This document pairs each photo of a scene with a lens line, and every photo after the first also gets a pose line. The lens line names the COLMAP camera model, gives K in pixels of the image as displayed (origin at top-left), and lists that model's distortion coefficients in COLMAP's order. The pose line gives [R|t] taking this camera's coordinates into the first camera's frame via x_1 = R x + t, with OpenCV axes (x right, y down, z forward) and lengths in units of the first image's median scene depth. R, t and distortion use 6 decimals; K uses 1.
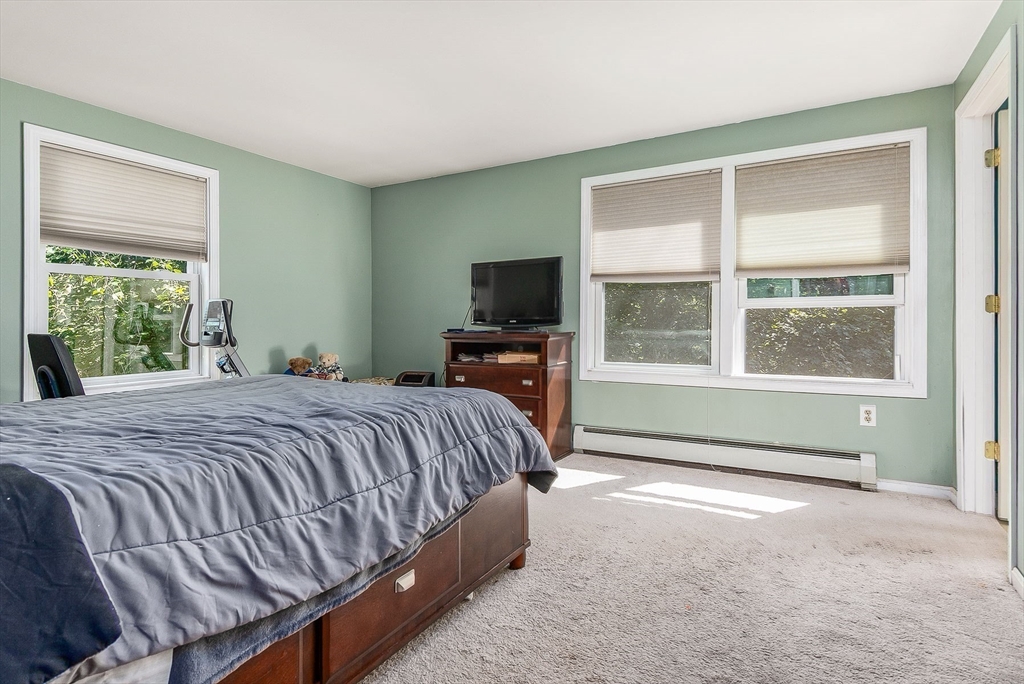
lens RADIAL K [[535.5, 0, 510.8], [0, 535.5, 324.5], [0, 0, 1]] dist [-0.041410, -0.000425]
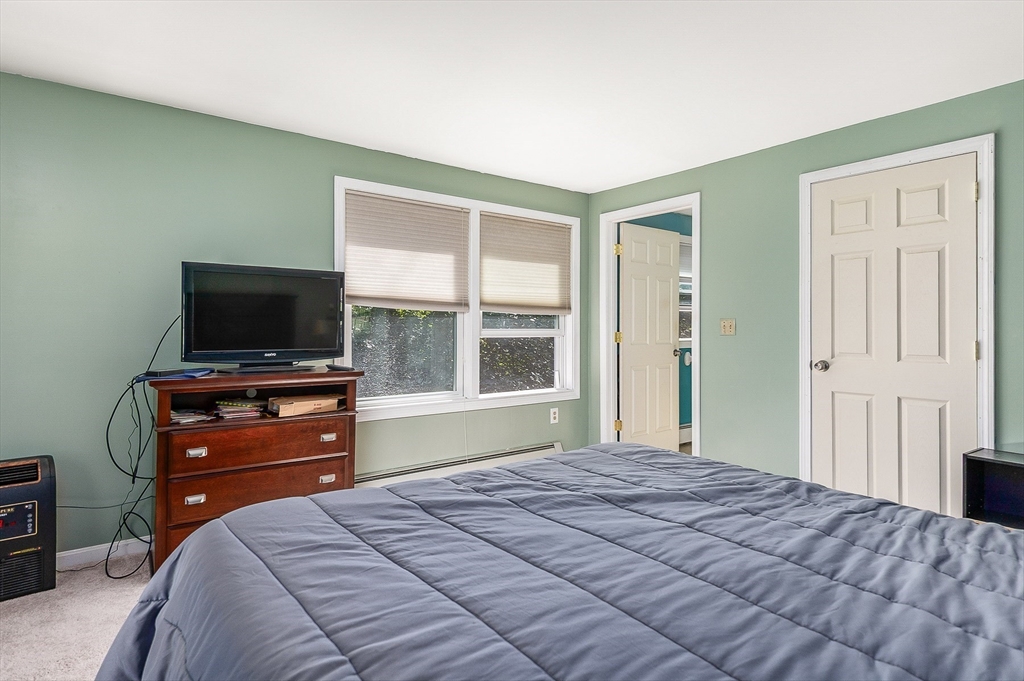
lens RADIAL K [[547.6, 0, 512.5], [0, 547.6, 334.9], [0, 0, 1]] dist [-0.000197, -0.000095]
pose [[0.348620, -0.000457, 0.937264, -0.639584], [0.001181, 0.999999, 0.000048, -0.036223], [-0.937264, 0.001090, 0.348620, 0.529516]]
